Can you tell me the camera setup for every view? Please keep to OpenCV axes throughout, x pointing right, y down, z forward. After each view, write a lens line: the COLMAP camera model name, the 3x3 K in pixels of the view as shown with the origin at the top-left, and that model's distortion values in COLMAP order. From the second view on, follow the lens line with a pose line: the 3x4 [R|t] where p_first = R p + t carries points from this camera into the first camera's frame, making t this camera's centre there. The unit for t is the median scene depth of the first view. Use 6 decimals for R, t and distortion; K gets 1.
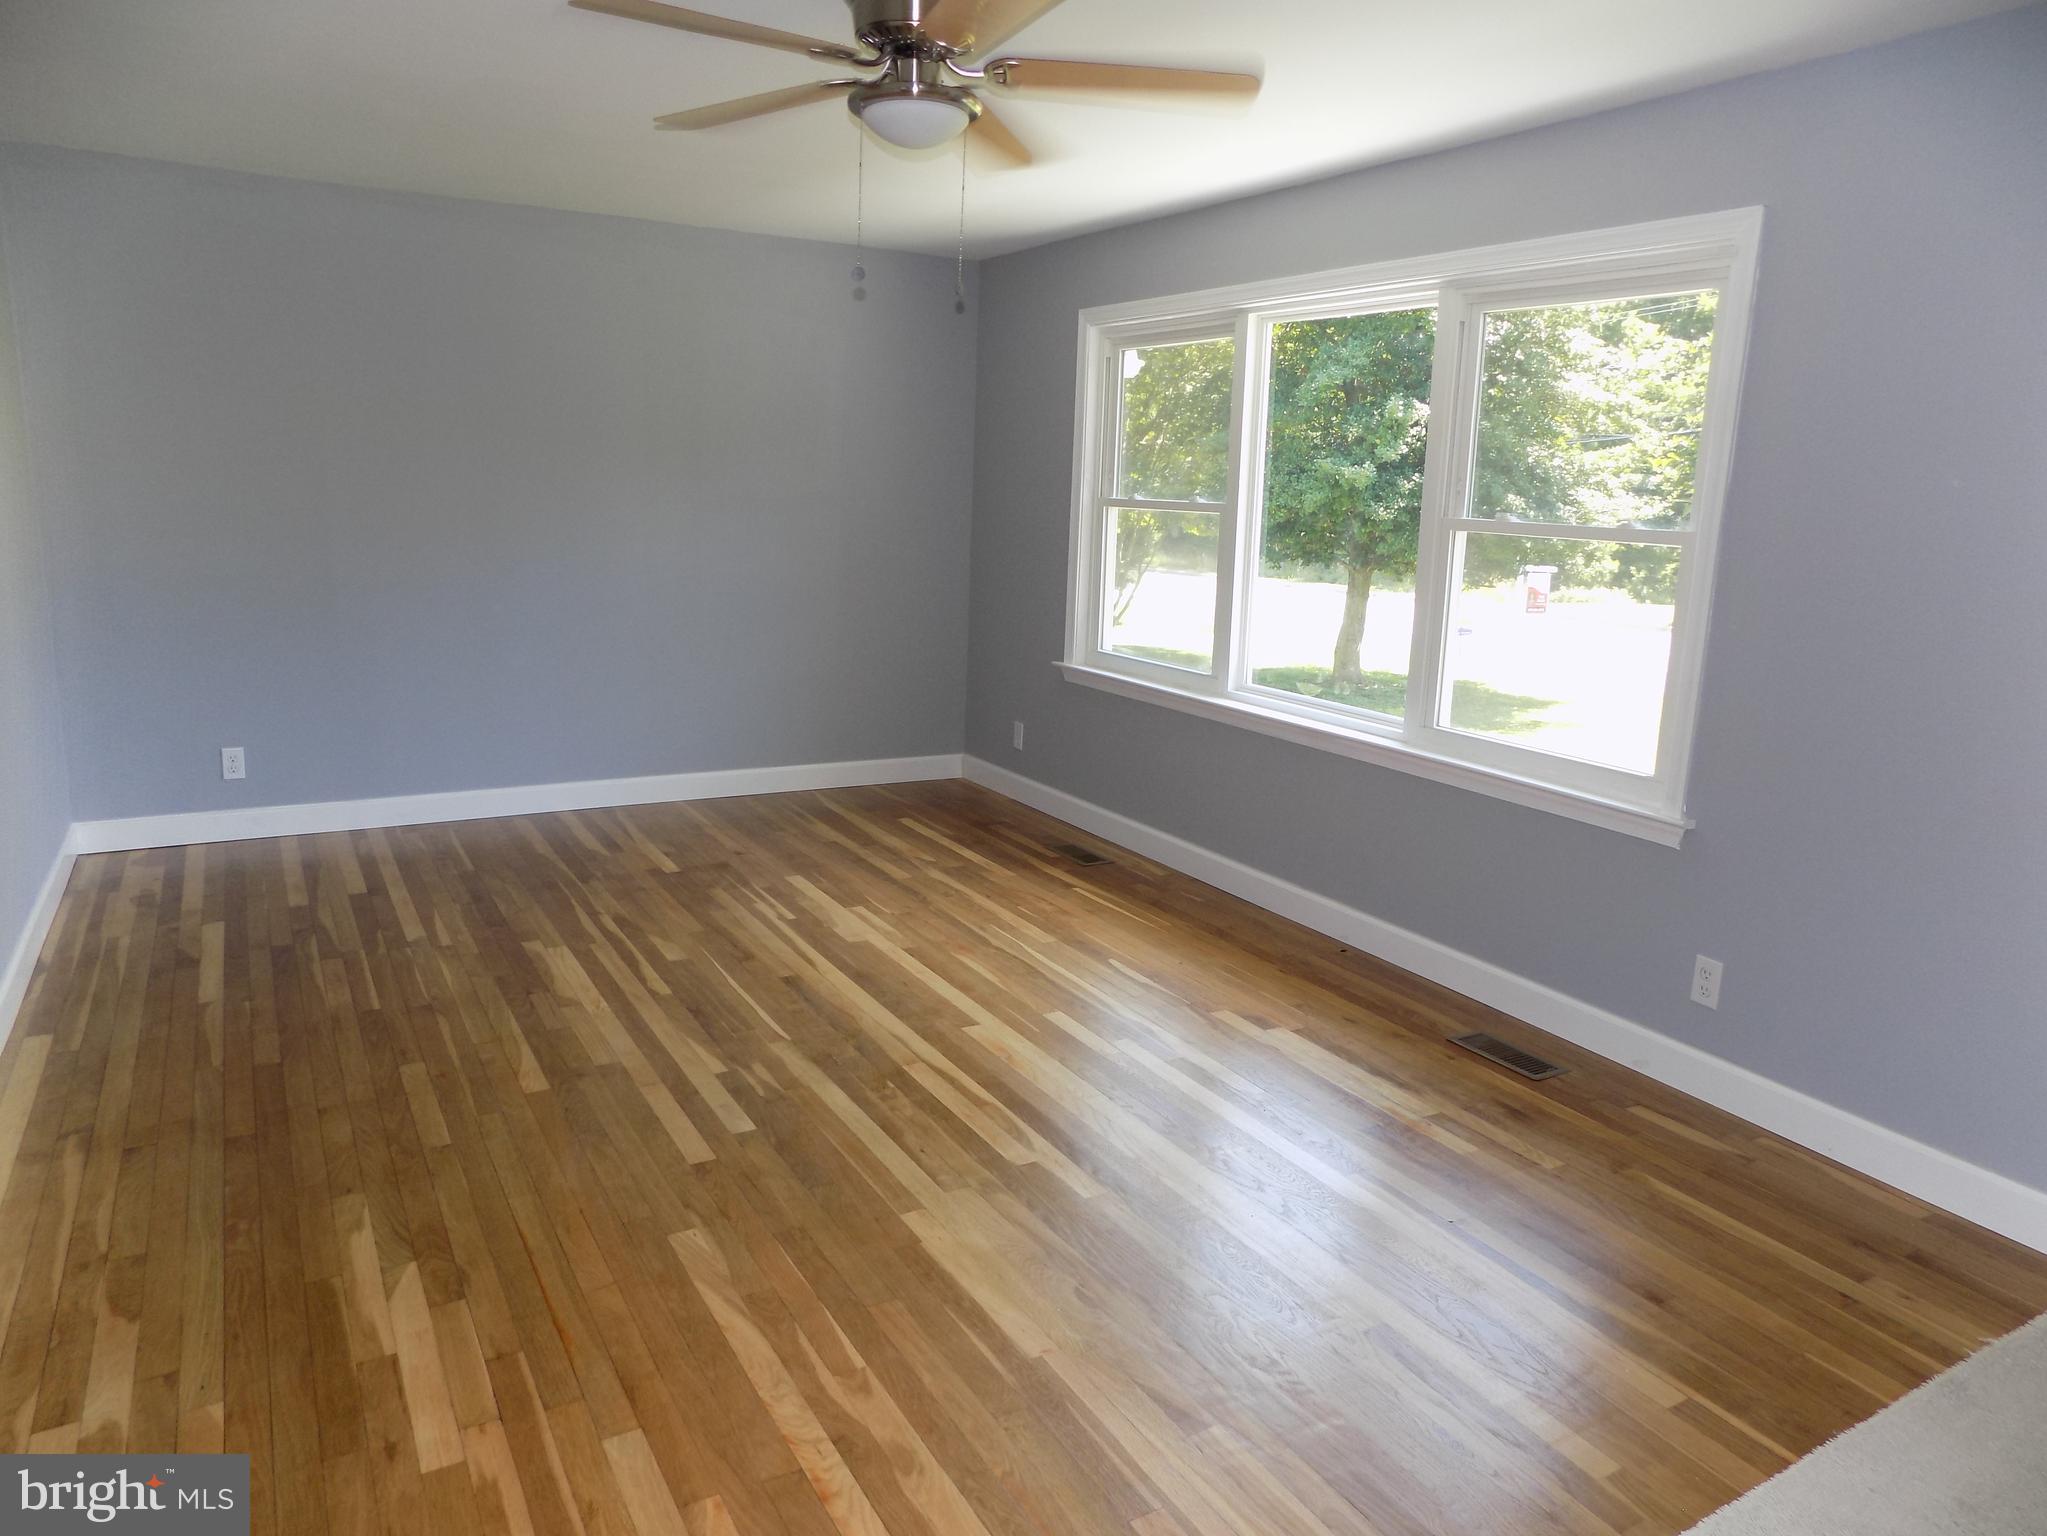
lens RADIAL K [[1379.5, 0, 1042.4], [0, 1379.5, 763.4], [0, 0, 1]] dist [-0.067684, 0.066365]
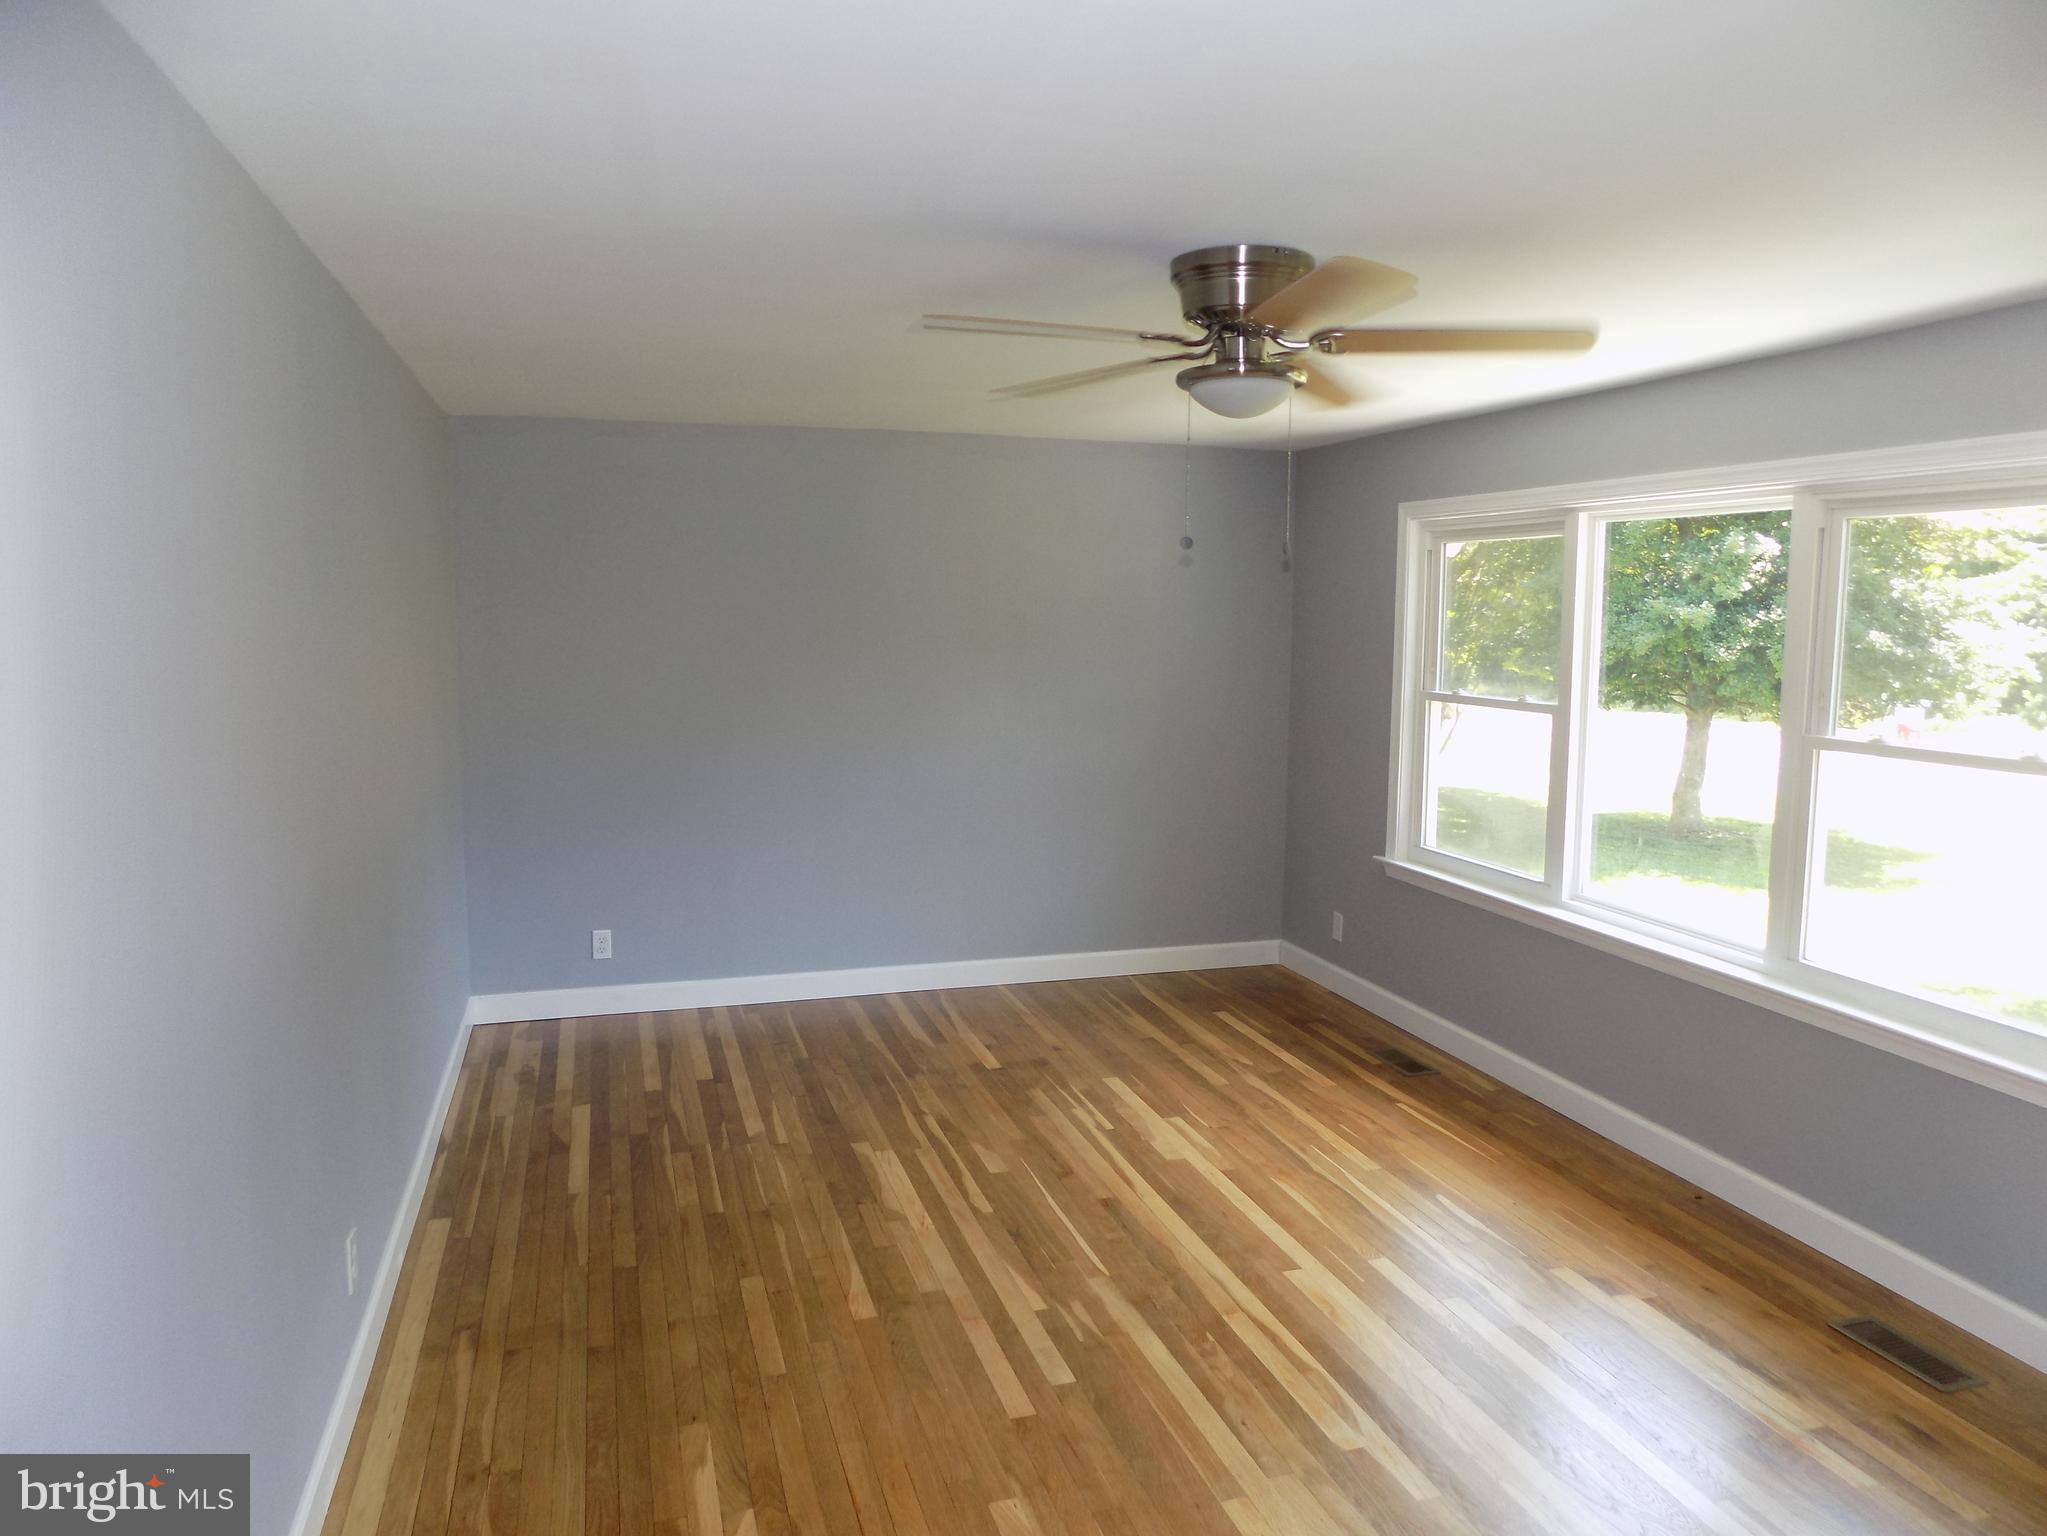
lens RADIAL K [[1379.5, 0, 1047.1], [0, 1379.5, 763.9], [0, 0, 1]] dist [-0.067684, 0.066365]
pose [[0.975945, -0.003216, -0.217992, -0.007854], [-0.017121, 0.995673, -0.091337, -0.063221], [0.217343, 0.092872, 0.971667, -0.007606]]
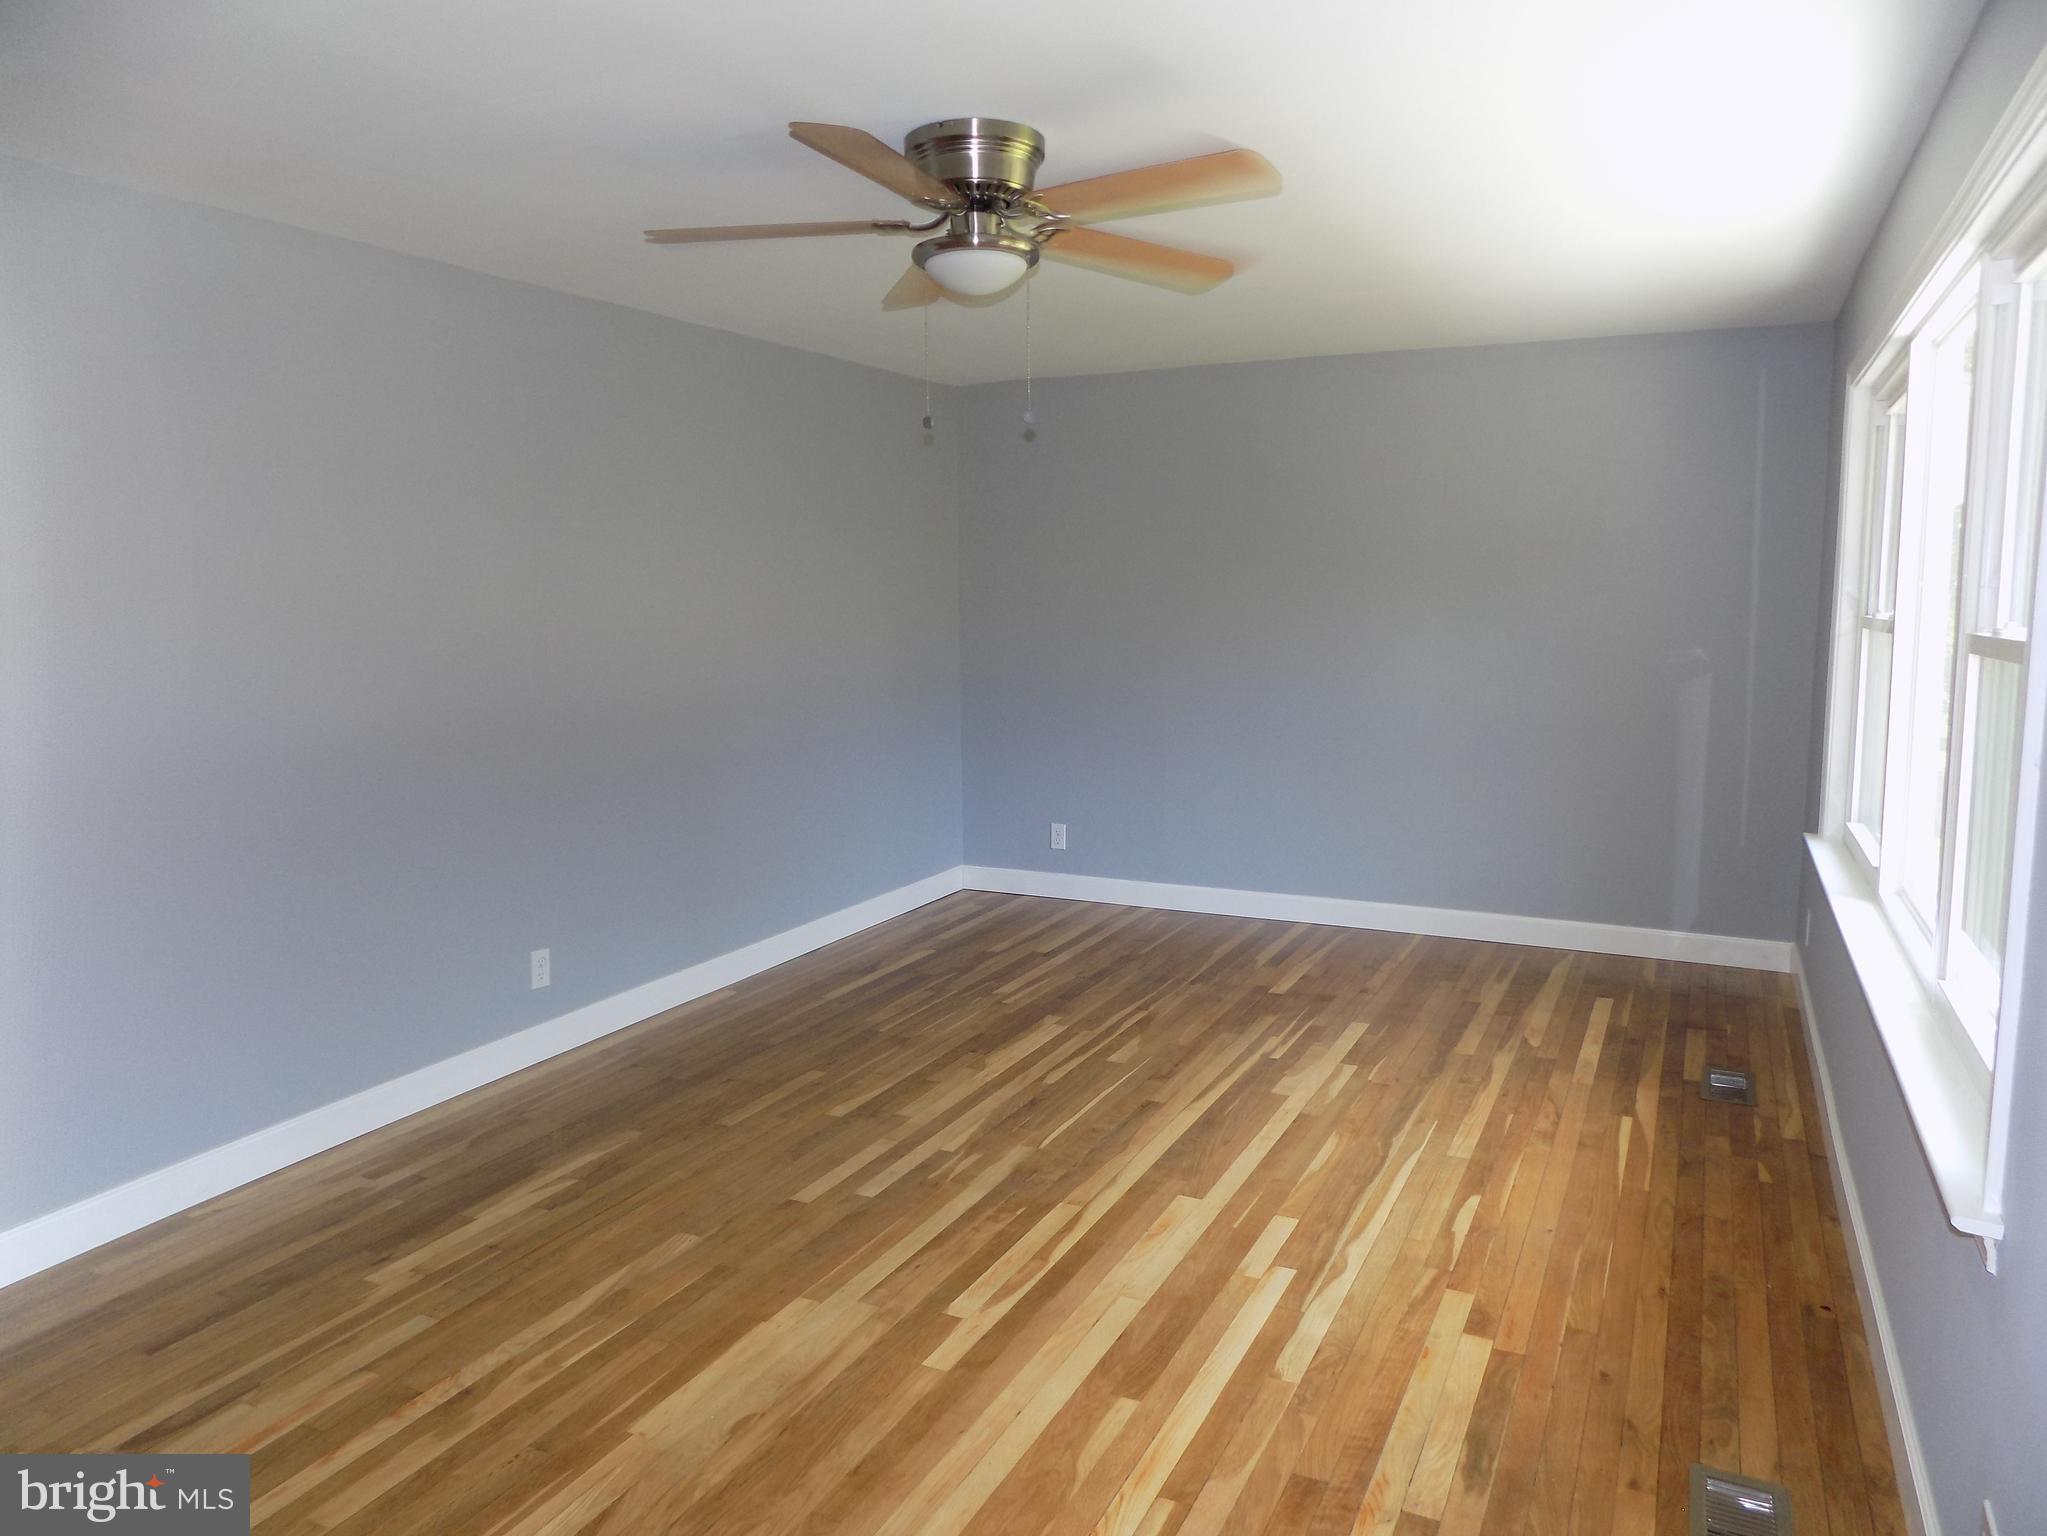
lens RADIAL K [[1379.5, 0, 1012.9], [0, 1379.5, 756.1], [0, 0, 1]] dist [-0.067684, 0.066365]
pose [[0.566405, 0.067136, -0.821388, 0.515221], [-0.143449, 0.989493, -0.018042, -0.054889], [0.811546, 0.128046, 0.570085, 0.298857]]
